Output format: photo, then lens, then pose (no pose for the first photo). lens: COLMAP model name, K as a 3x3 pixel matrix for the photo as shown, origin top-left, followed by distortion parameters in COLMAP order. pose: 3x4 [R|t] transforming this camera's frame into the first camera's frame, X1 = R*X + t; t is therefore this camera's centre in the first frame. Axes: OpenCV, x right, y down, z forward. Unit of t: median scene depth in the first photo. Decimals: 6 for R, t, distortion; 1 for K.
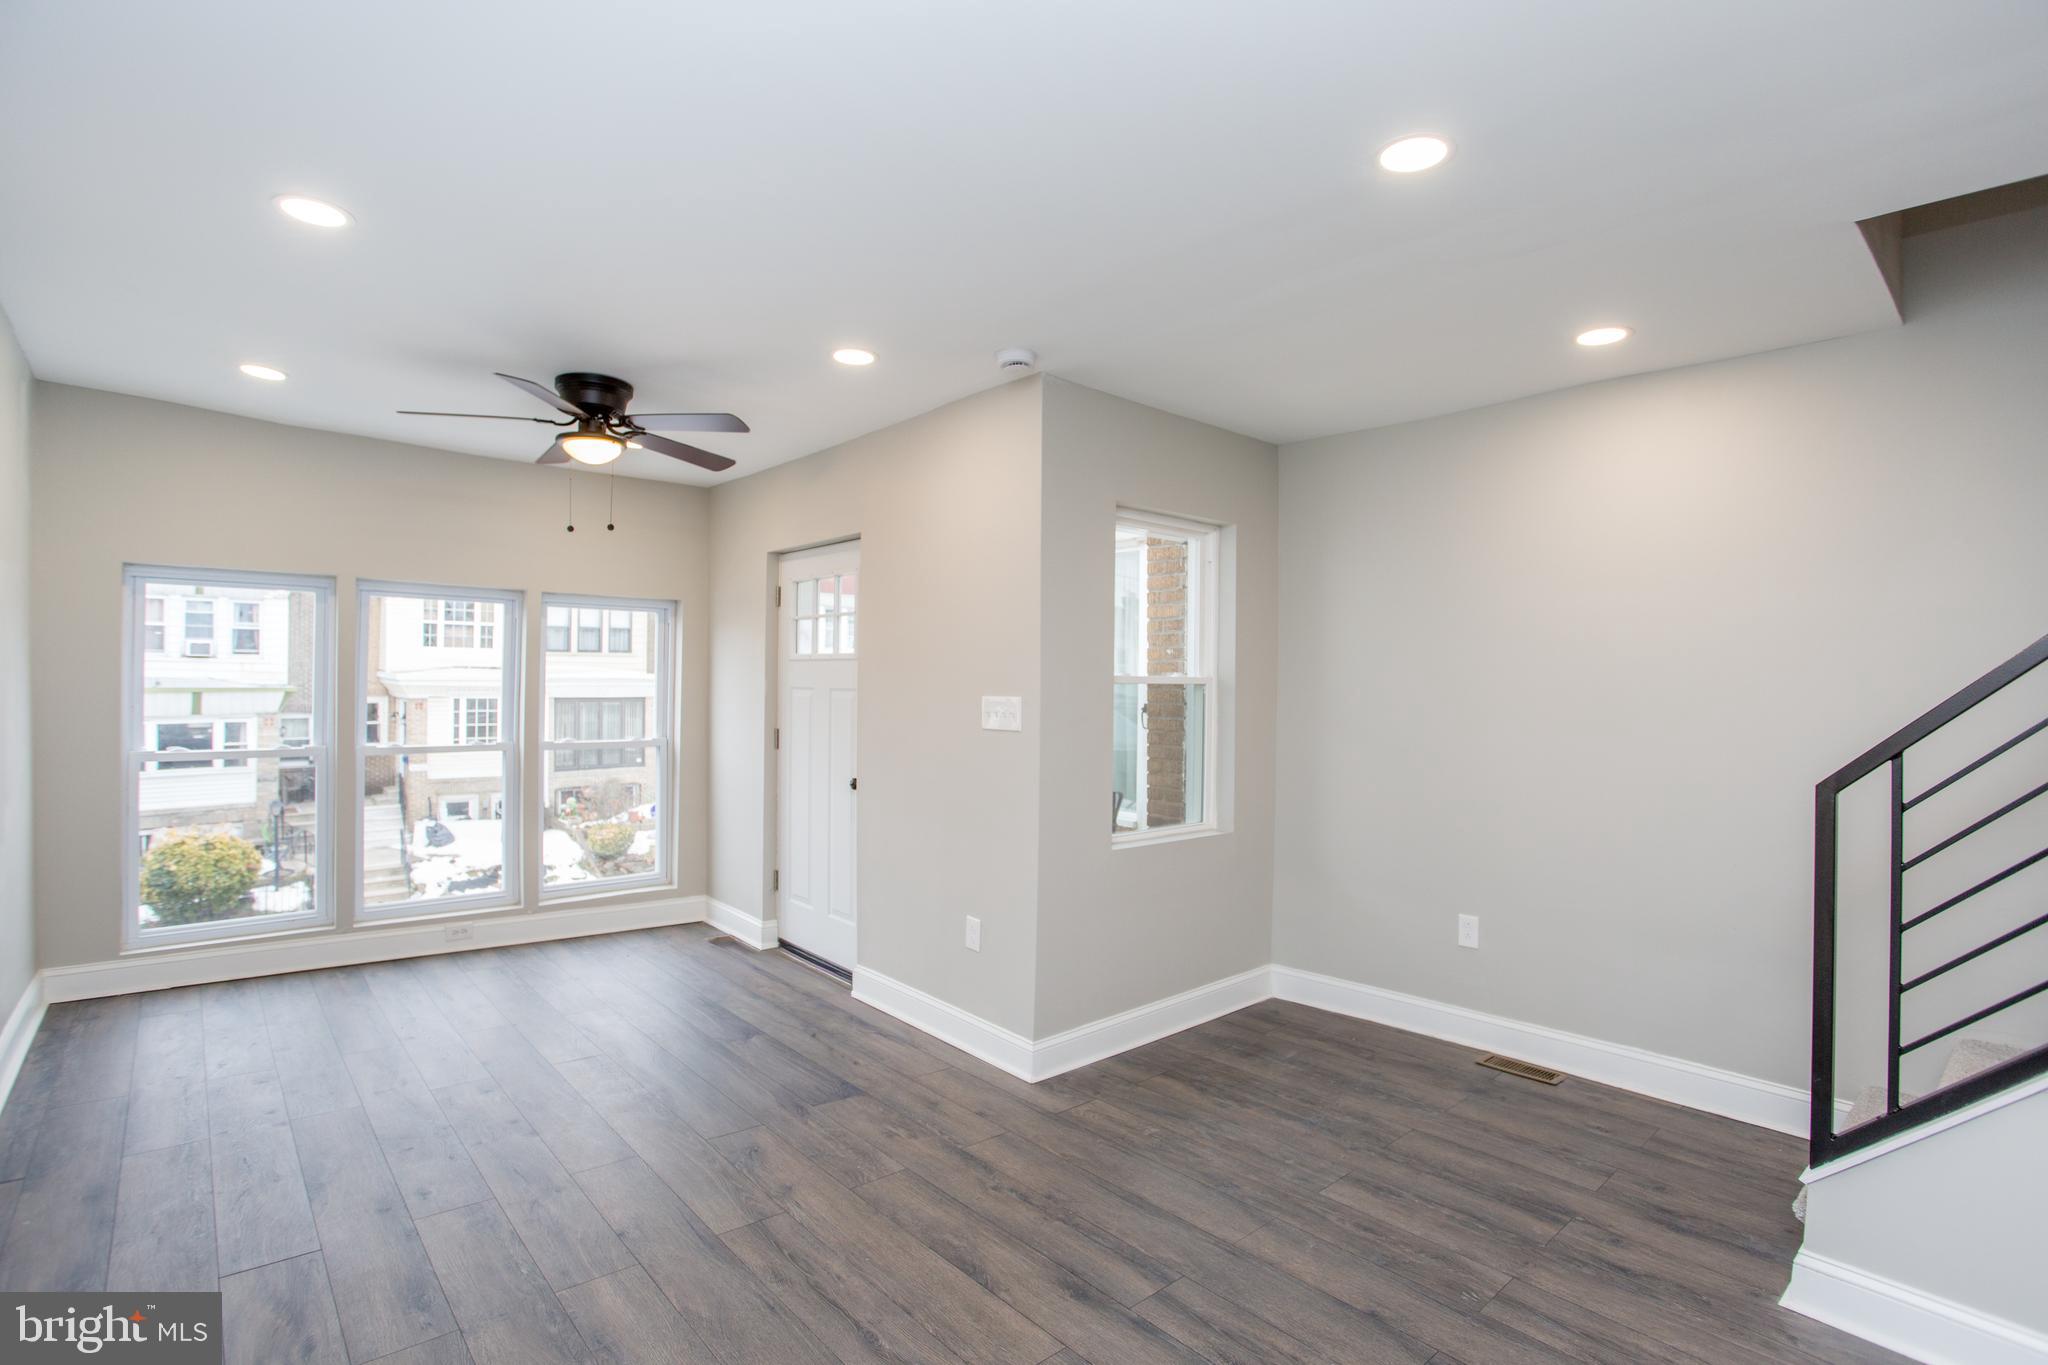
lens RADIAL K [[987.2, 0, 1011.2], [0, 987.2, 679.0], [0, 0, 1]] dist [-0.072149, 0.027200]
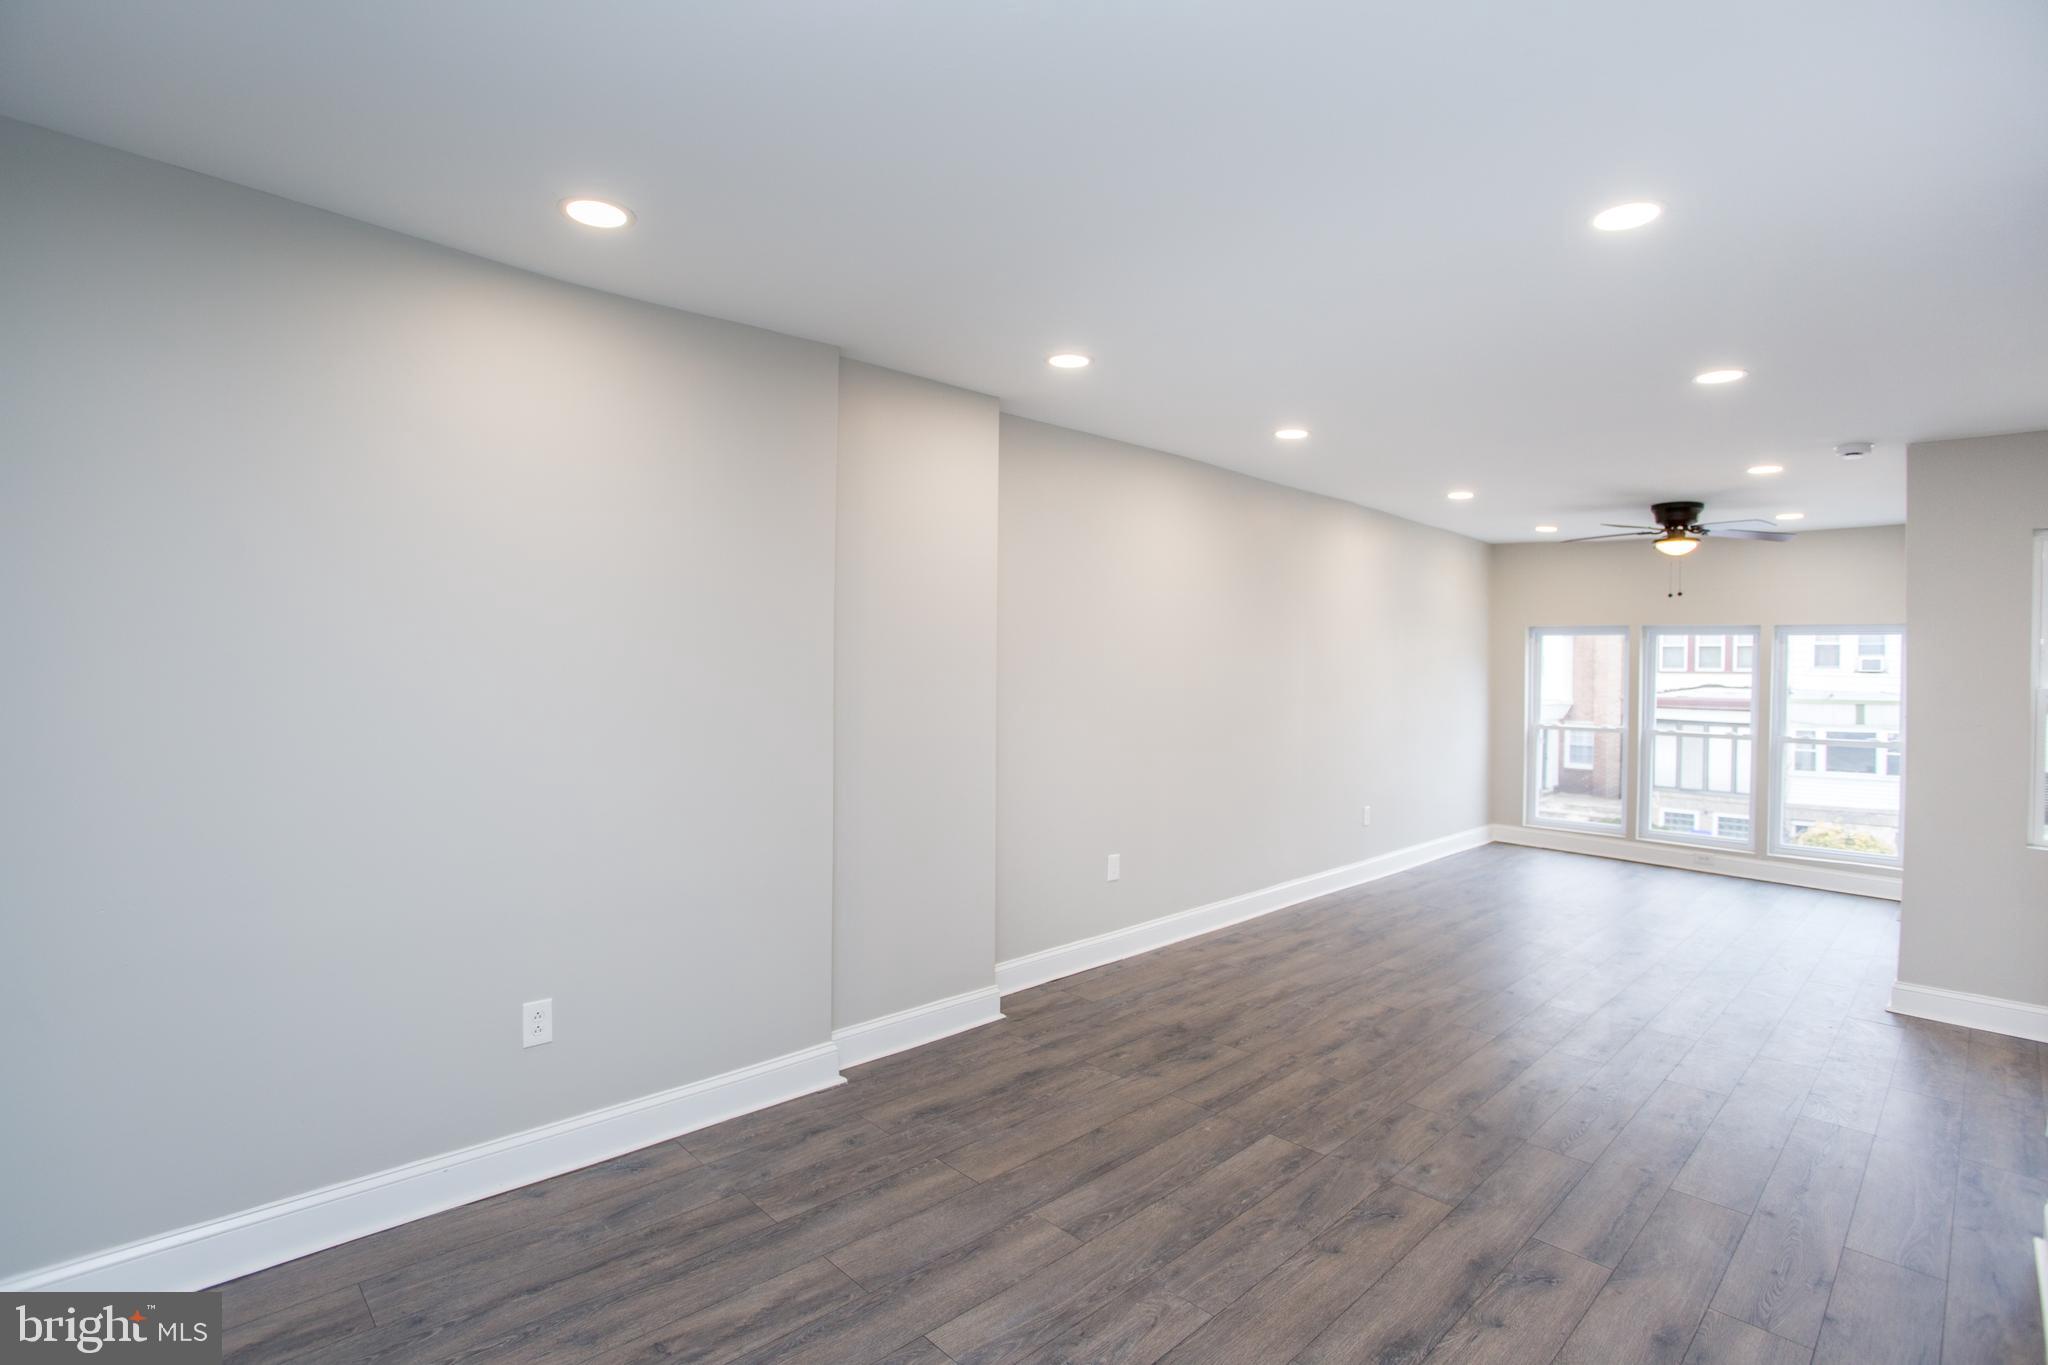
lens RADIAL K [[984.0, 0, 1023.0], [0, 984.0, 677.9], [0, 0, 1]] dist [-0.066263, 0.024276]
pose [[0.050027, -0.001575, -0.998747, 1.145371], [-0.015229, 0.999881, -0.002340, 0.003711], [0.998632, 0.015327, 0.049997, -0.174496]]
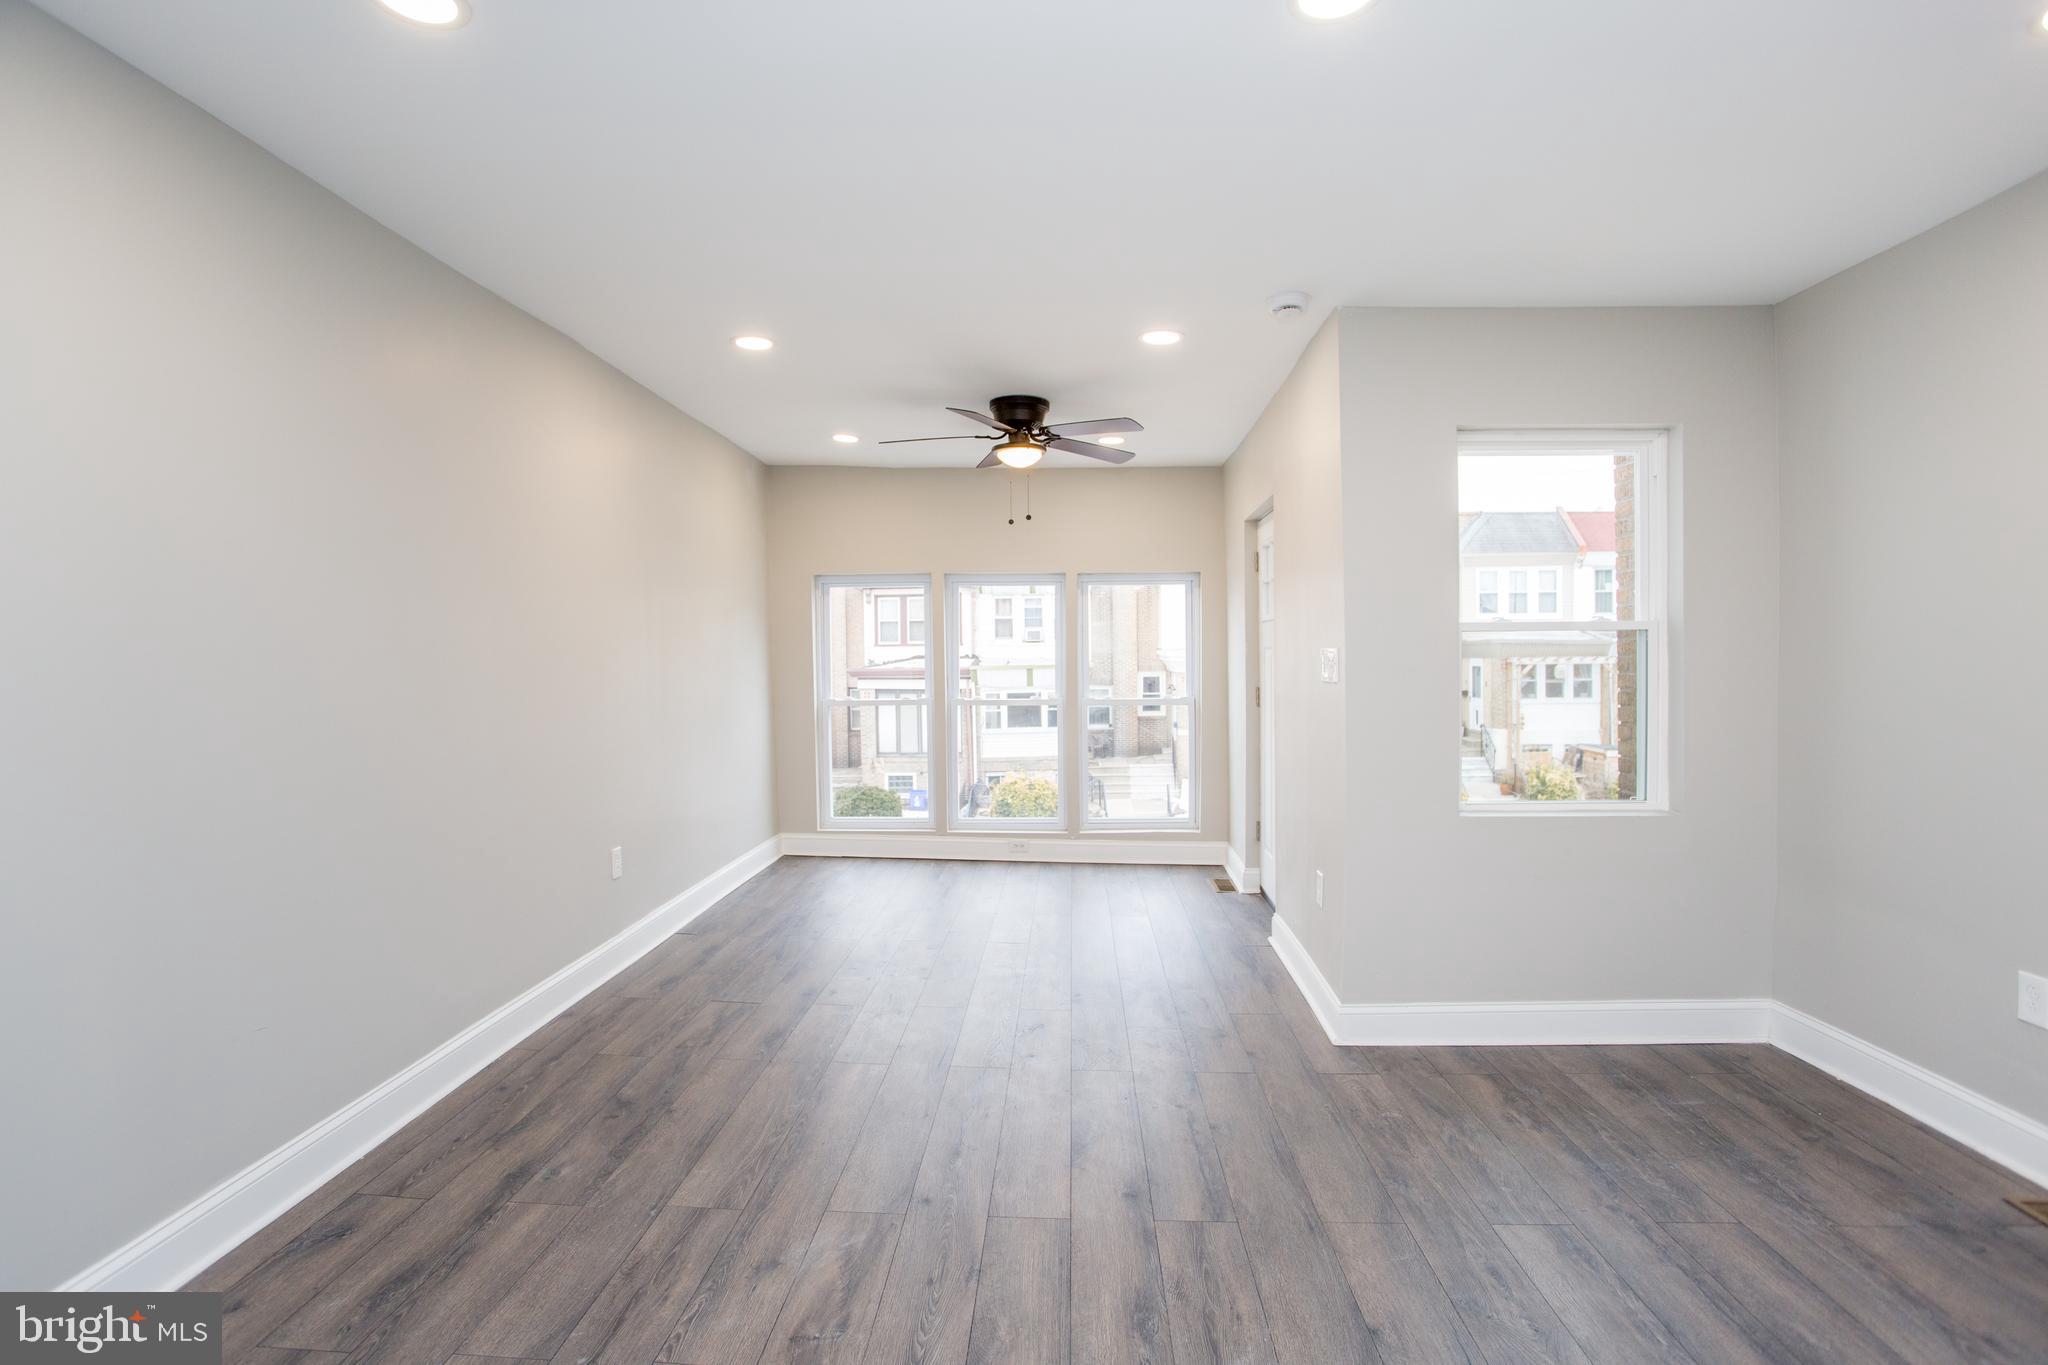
lens RADIAL K [[987.2, 0, 1011.2], [0, 987.2, 679.0], [0, 0, 1]] dist [-0.072149, 0.027200]
pose [[0.711697, -0.001857, -0.702484, 0.454235], [0.019207, 0.999674, 0.016817, 0.026977], [0.702224, -0.025461, 0.711500, 0.094280]]
